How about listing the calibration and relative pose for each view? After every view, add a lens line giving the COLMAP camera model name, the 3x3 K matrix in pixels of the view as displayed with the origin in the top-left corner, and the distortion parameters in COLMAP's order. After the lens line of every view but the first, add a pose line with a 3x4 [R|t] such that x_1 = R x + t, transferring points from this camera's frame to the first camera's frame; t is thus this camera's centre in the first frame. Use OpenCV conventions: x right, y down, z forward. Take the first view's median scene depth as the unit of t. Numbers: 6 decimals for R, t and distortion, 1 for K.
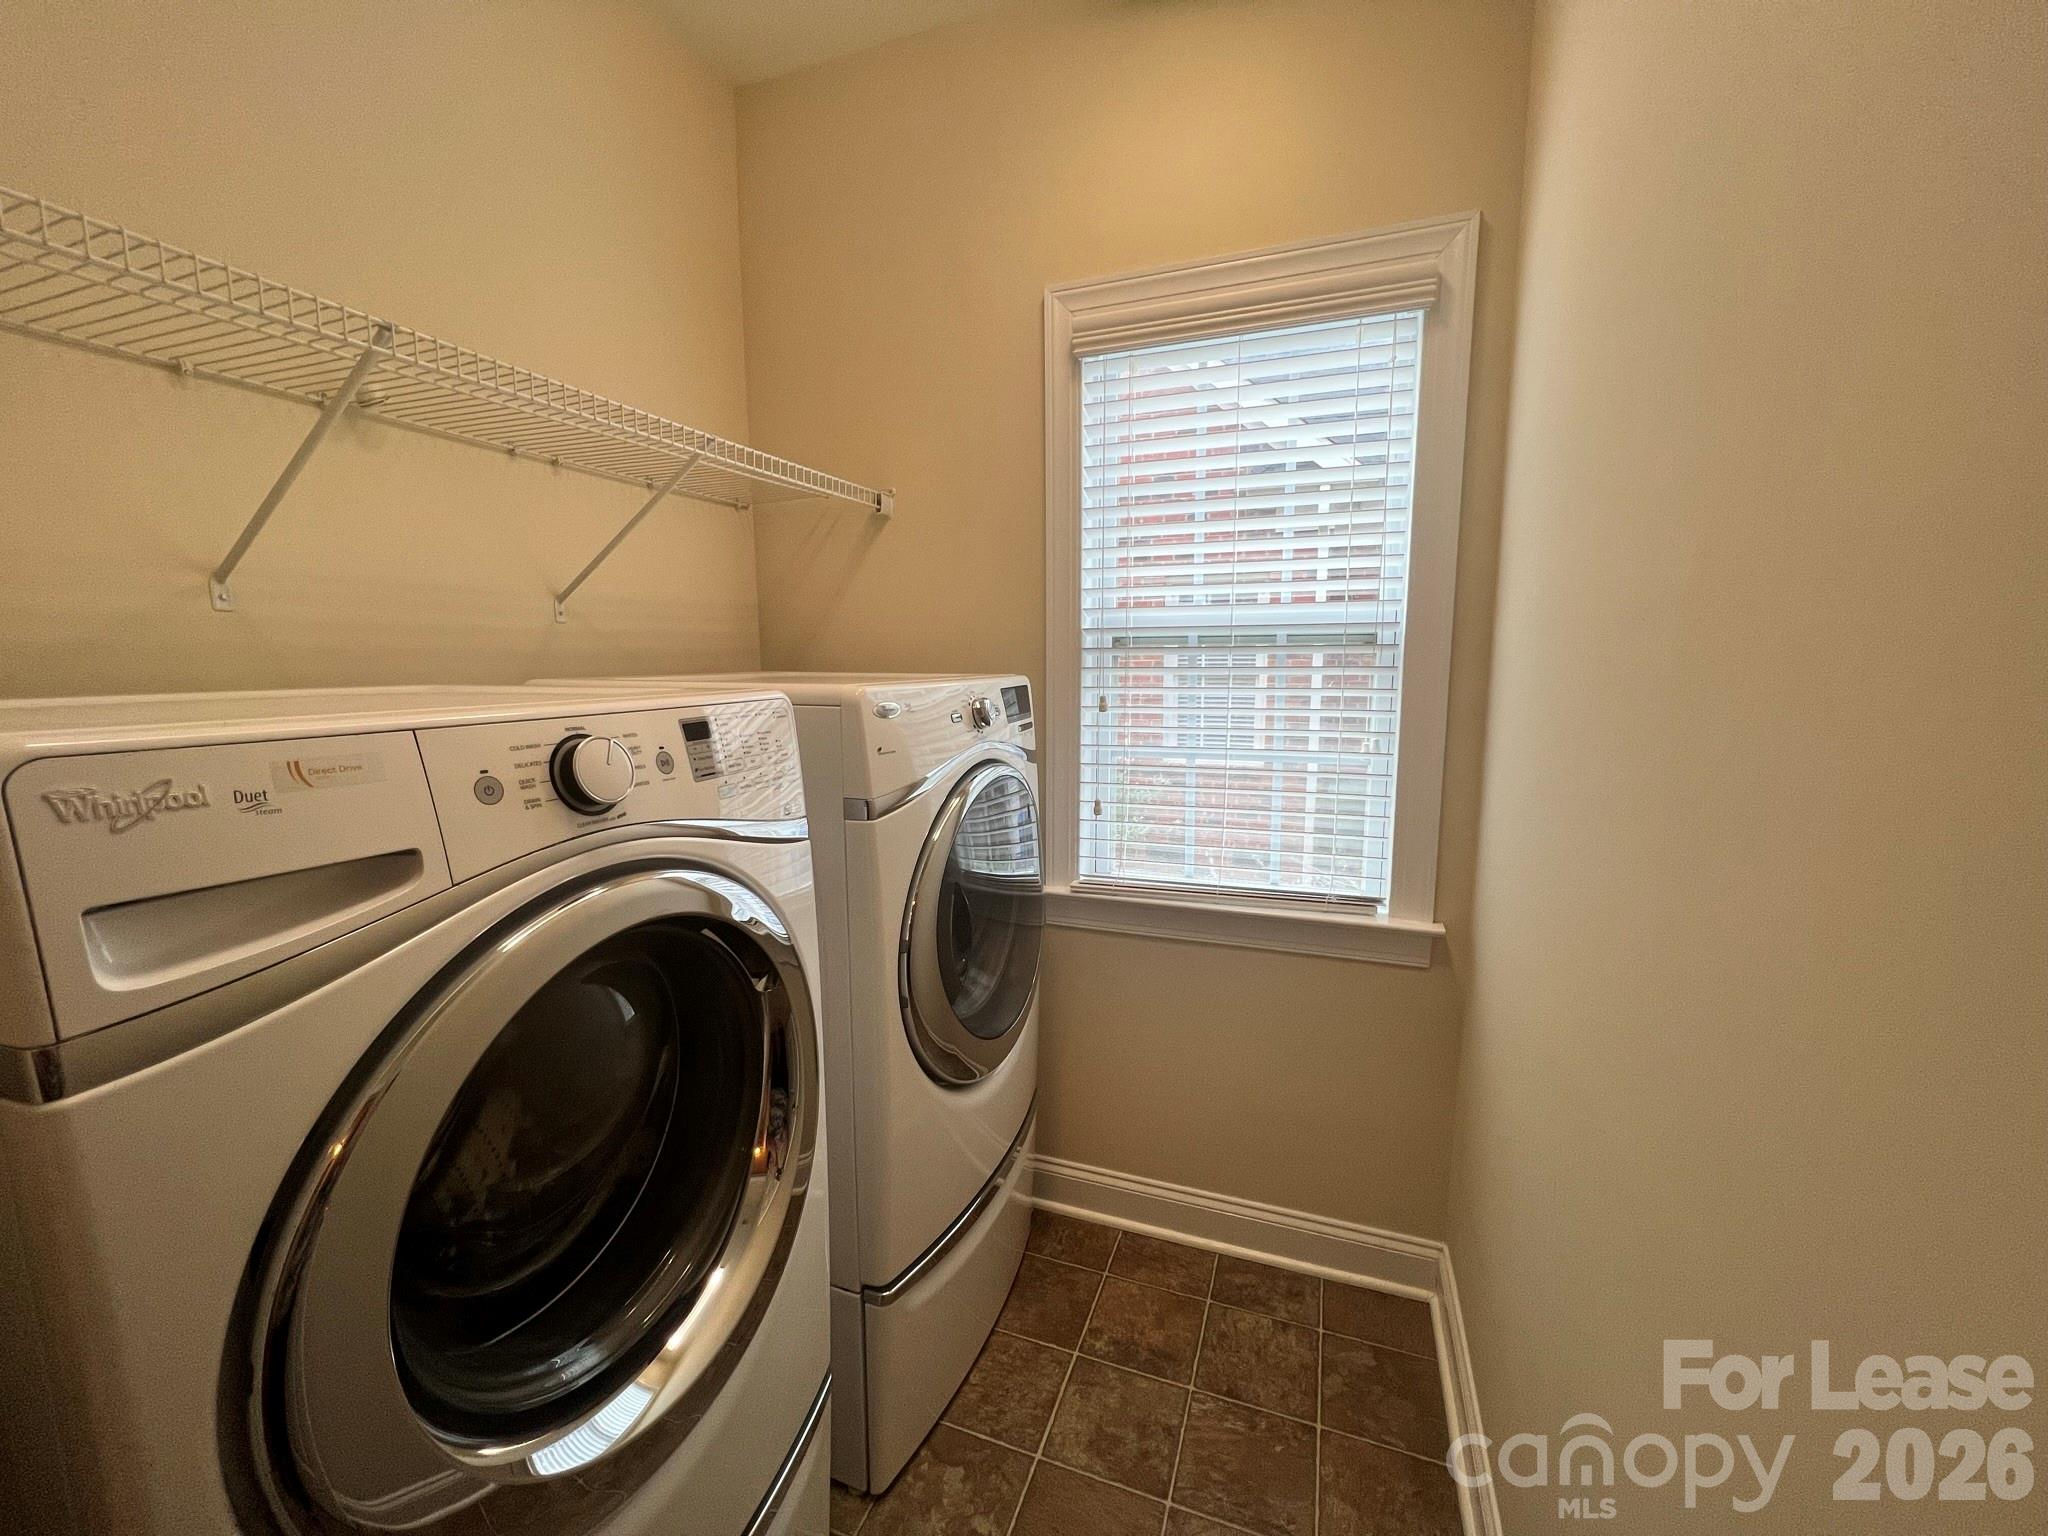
lens RADIAL K [[821.0, 0, 1029.2], [0, 821.0, 770.6], [0, 0, 1]] dist [-0.002645, 0.000674]
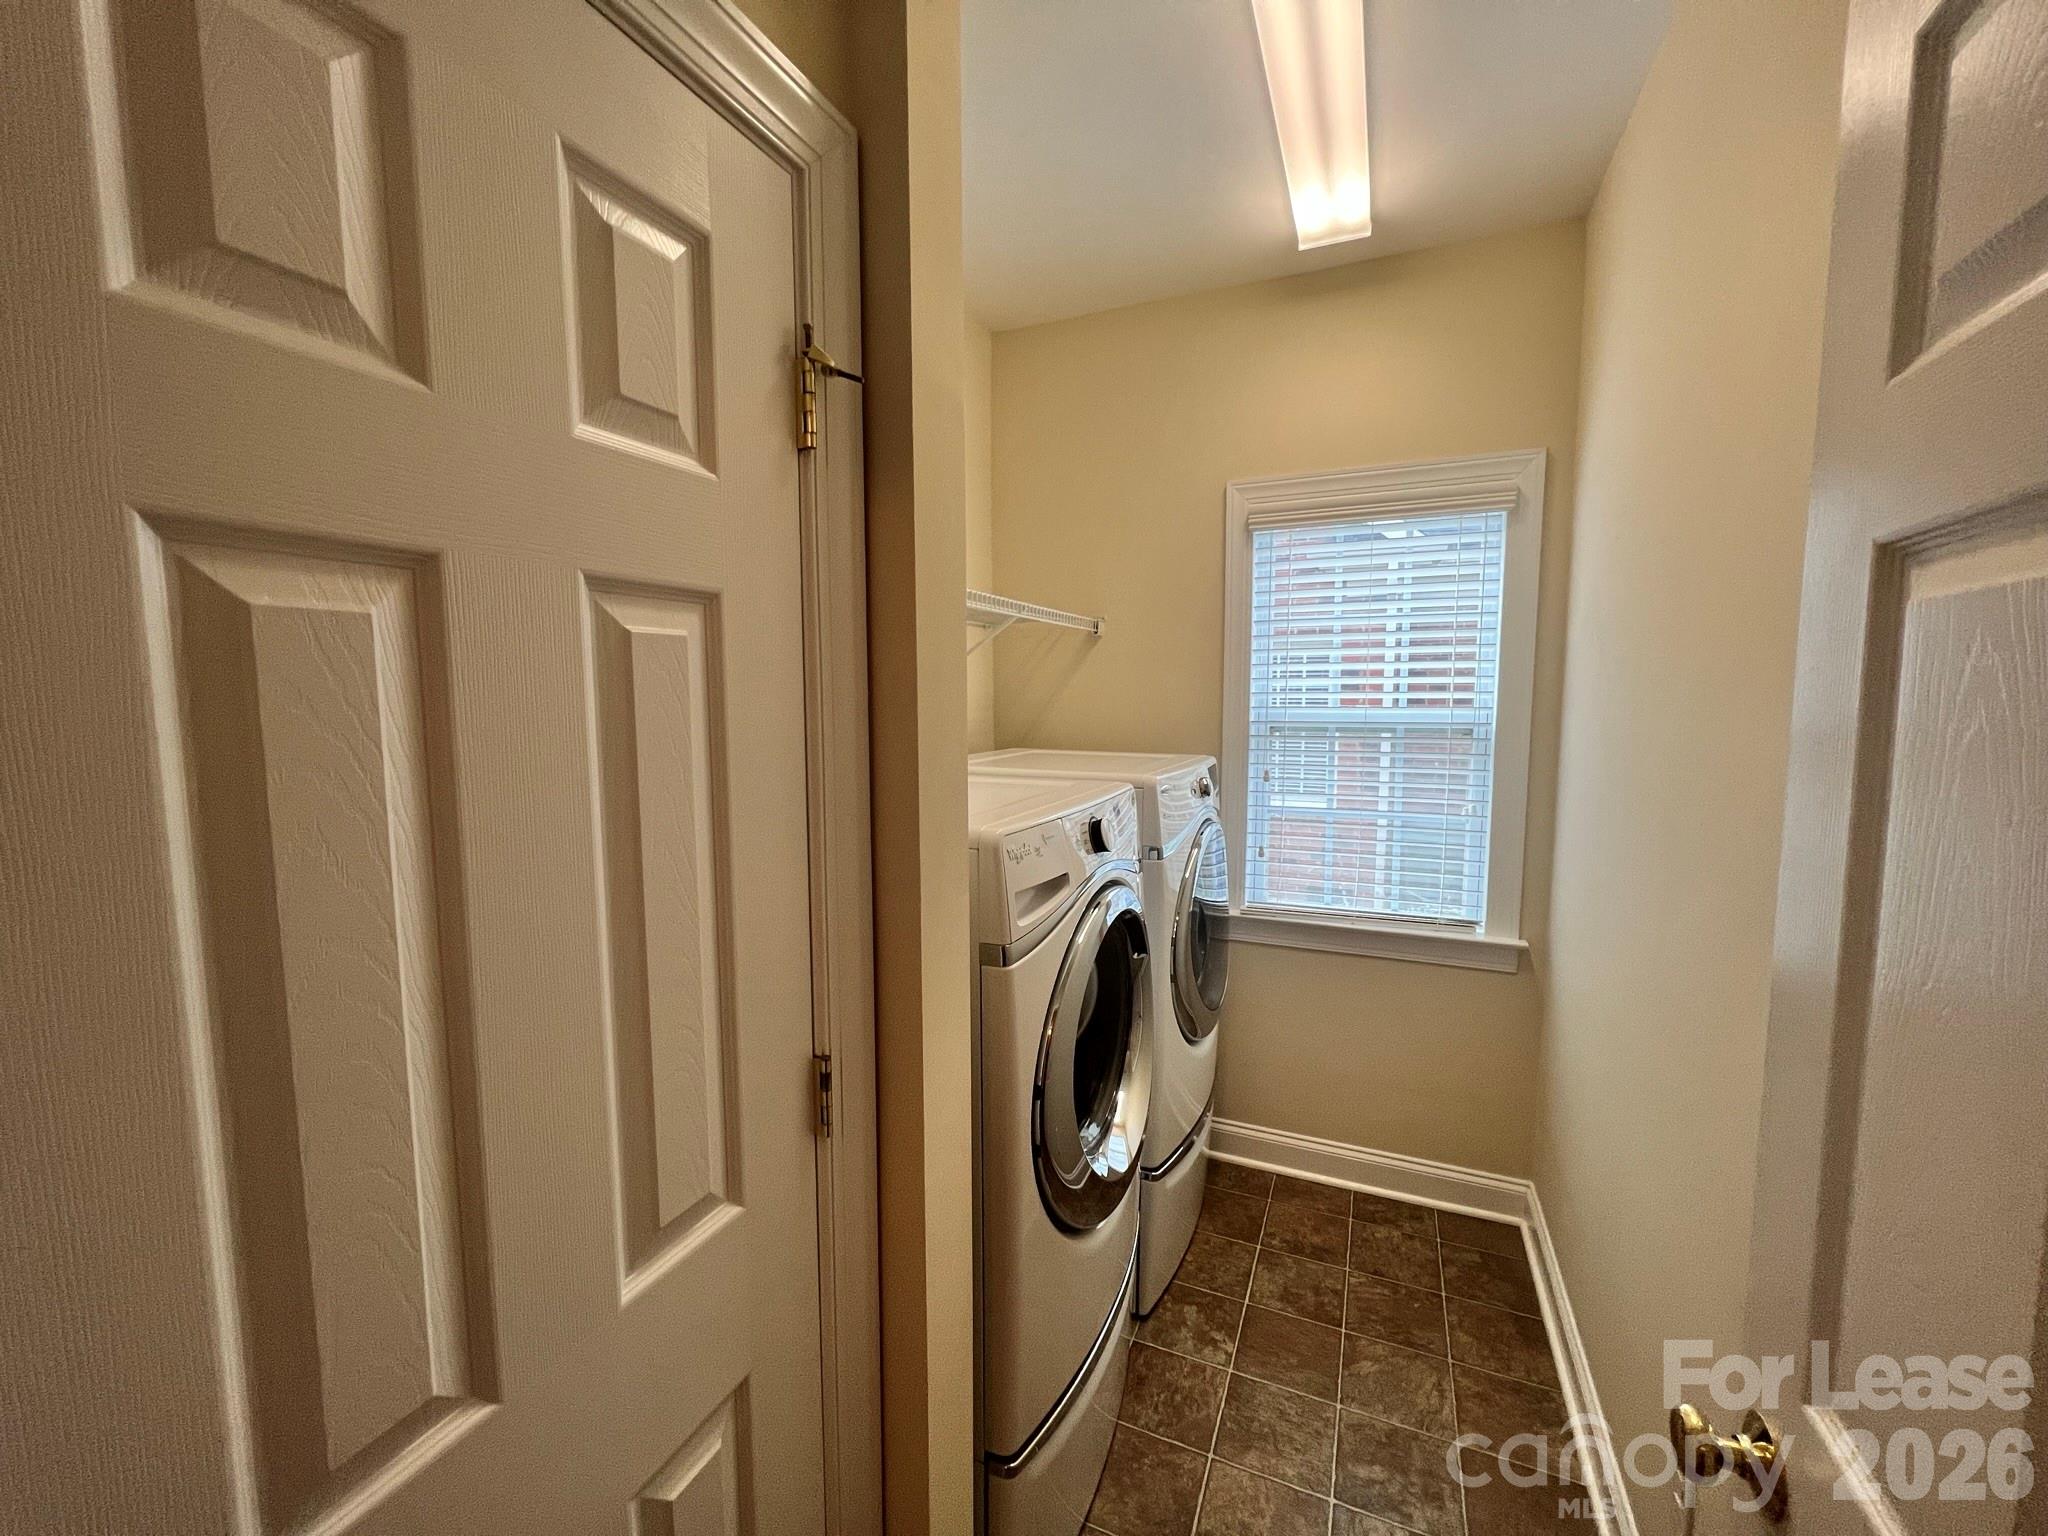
lens RADIAL K [[821.0, 0, 1023.2], [0, 821.0, 770.9], [0, 0, 1]] dist [-0.002645, 0.000674]
pose [[0.998309, 0.006867, -0.057725, -0.254509], [-0.009379, 0.999015, -0.043362, -0.028430], [0.057371, 0.043830, 0.997390, -0.422949]]
